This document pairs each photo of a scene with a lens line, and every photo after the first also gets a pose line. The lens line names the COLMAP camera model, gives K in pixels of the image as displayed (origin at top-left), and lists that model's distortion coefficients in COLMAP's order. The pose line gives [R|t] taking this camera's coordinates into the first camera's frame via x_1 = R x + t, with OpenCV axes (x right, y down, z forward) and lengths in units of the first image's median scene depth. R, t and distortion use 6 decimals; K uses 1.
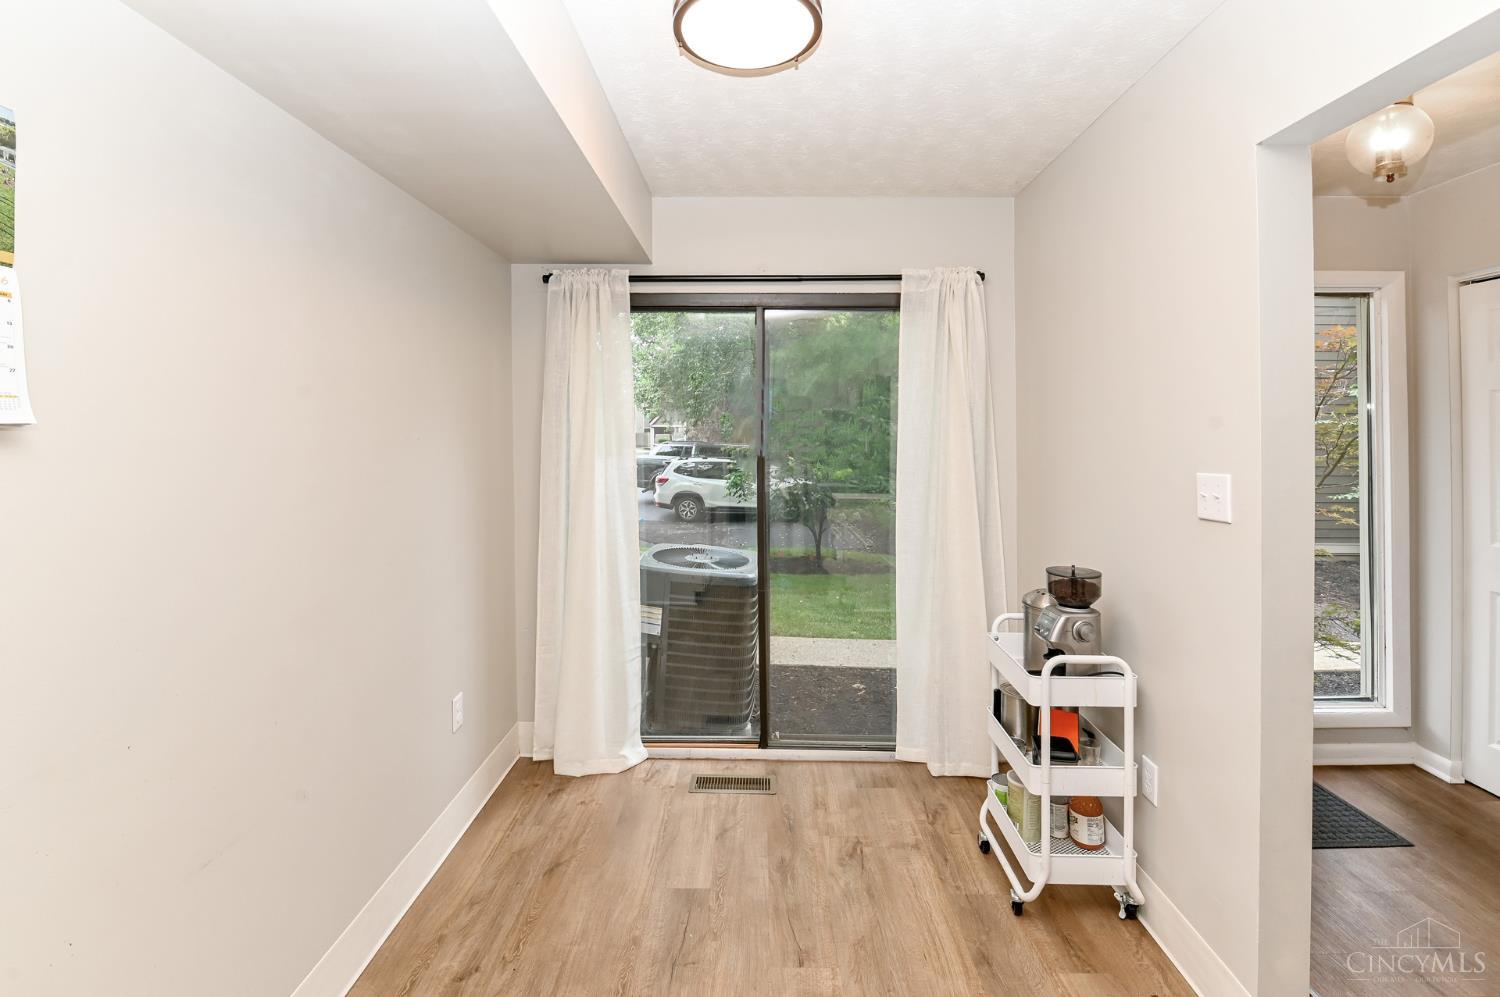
lens RADIAL K [[671.0, 0, 739.3], [0, 671.0, 432.4], [0, 0, 1]] dist [-0.009889, -0.003625]
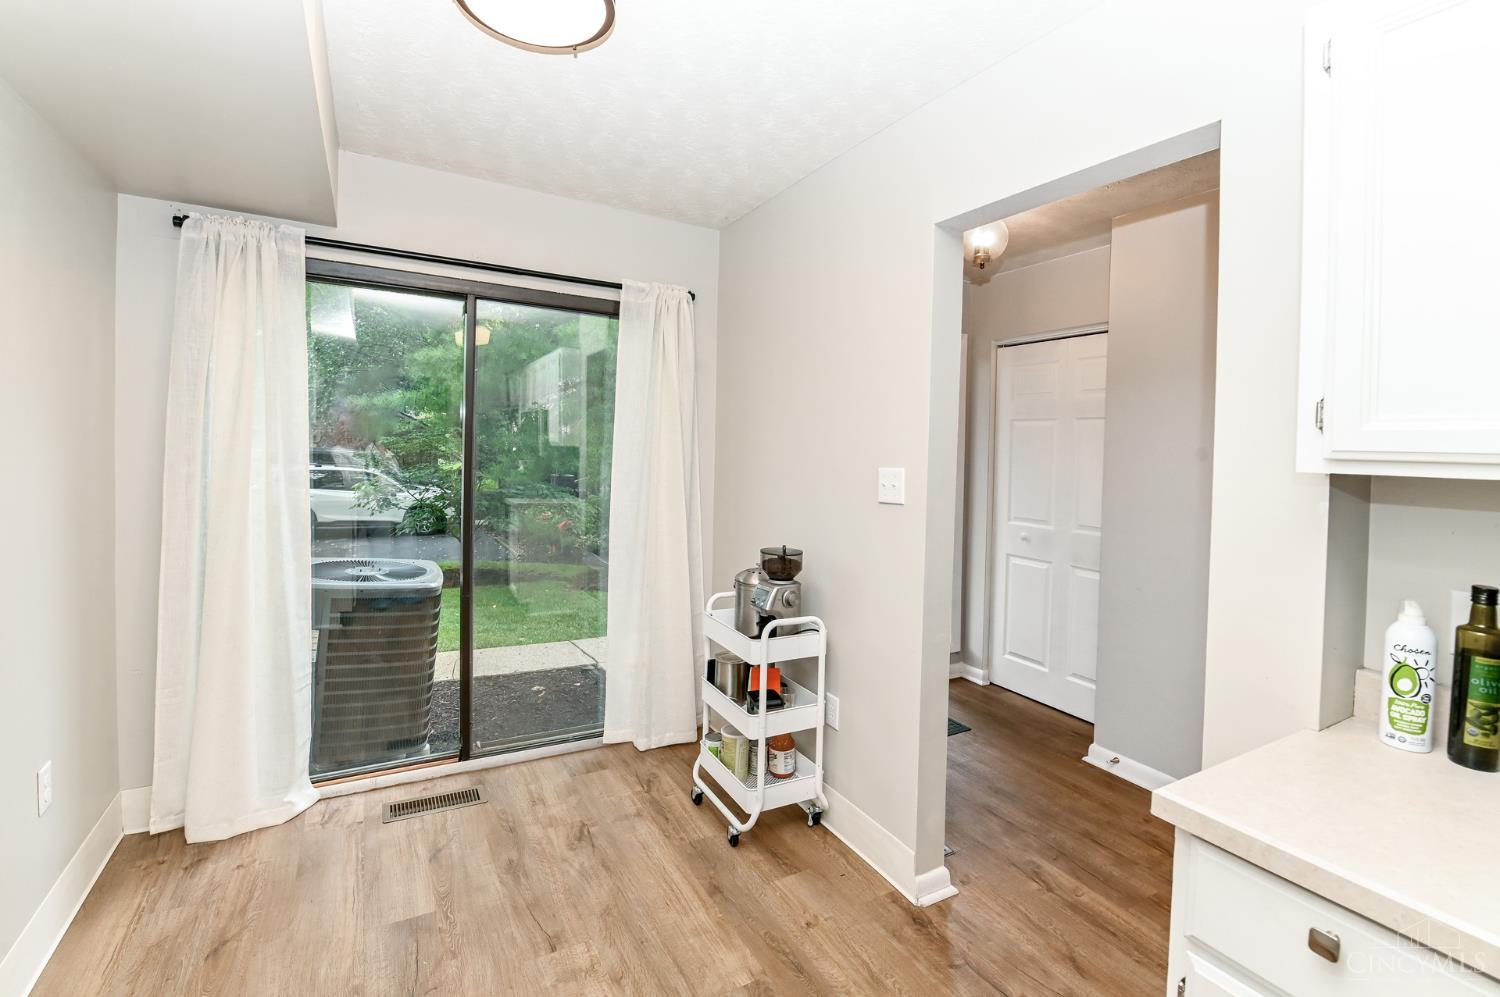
lens RADIAL K [[659.2, 0, 720.4], [0, 659.2, 461.7], [0, 0, 1]] dist [-0.011436, -0.004680]
pose [[0.866671, 0.020944, 0.498440, -0.150586], [-0.031789, 0.999406, 0.013280, 0.028046], [-0.497866, -0.027355, 0.866823, 0.024836]]
